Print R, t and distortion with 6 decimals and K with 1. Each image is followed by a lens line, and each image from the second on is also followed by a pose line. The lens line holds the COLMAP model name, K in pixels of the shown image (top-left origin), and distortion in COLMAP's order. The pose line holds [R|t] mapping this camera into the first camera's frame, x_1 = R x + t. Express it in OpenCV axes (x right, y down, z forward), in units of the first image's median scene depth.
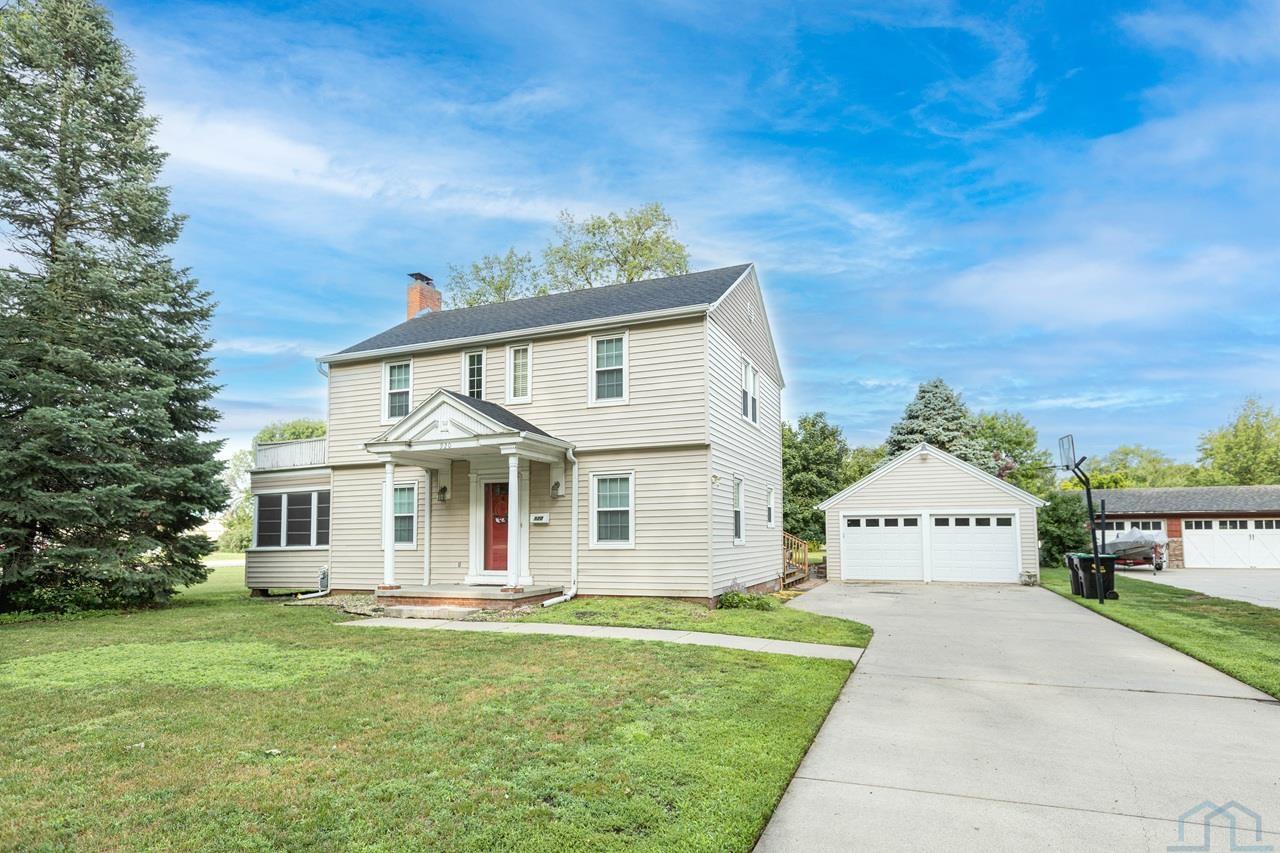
lens RADIAL K [[694.1, 0, 633.3], [0, 694.1, 434.5], [0, 0, 1]] dist [-0.005008, -0.000021]
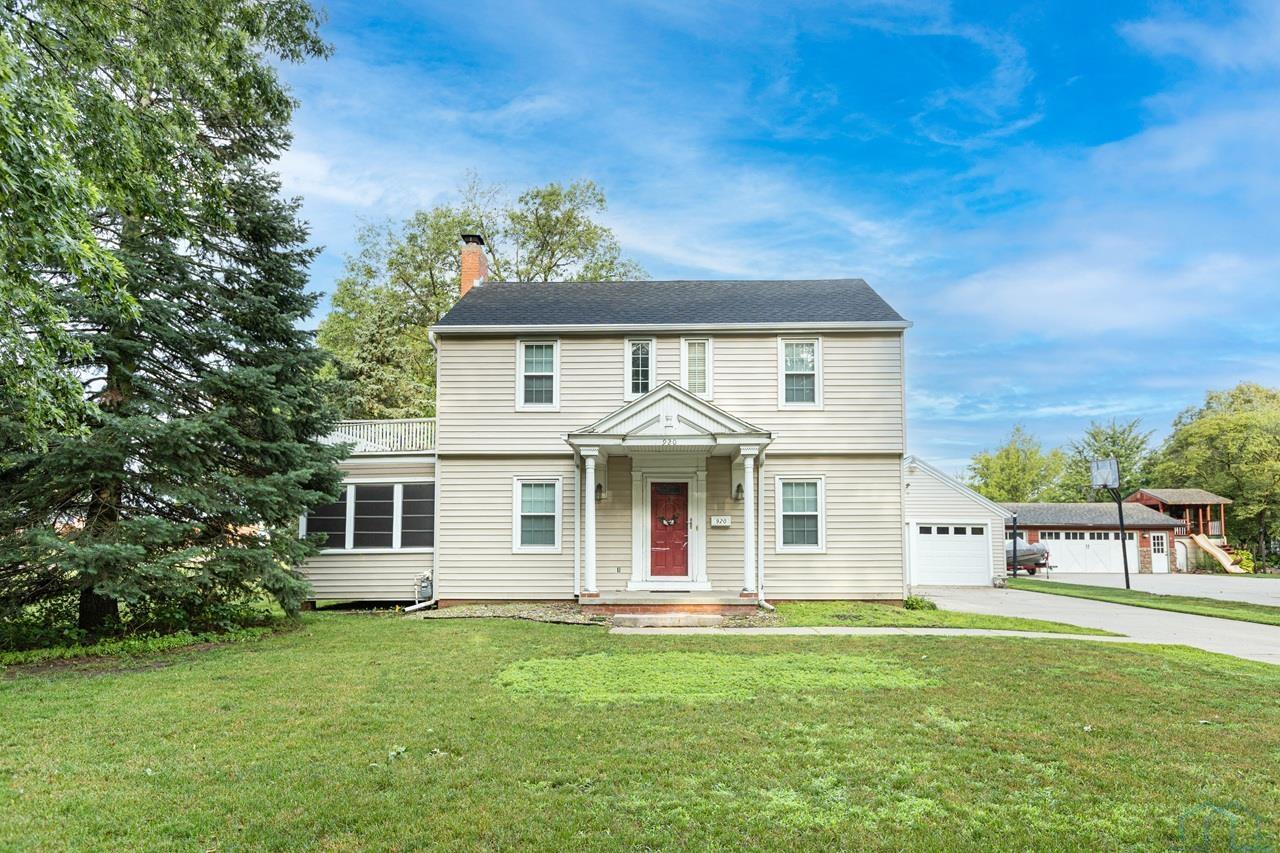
lens RADIAL K [[766.1, 0, 642.1], [0, 766.1, 421.7], [0, 0, 1]] dist [-0.004511, -0.000439]
pose [[0.939195, 0.062486, 0.337650, -0.573509], [-0.059328, 0.998045, -0.019677, 0.009941], [-0.338220, -0.001551, 0.941066, 0.035412]]
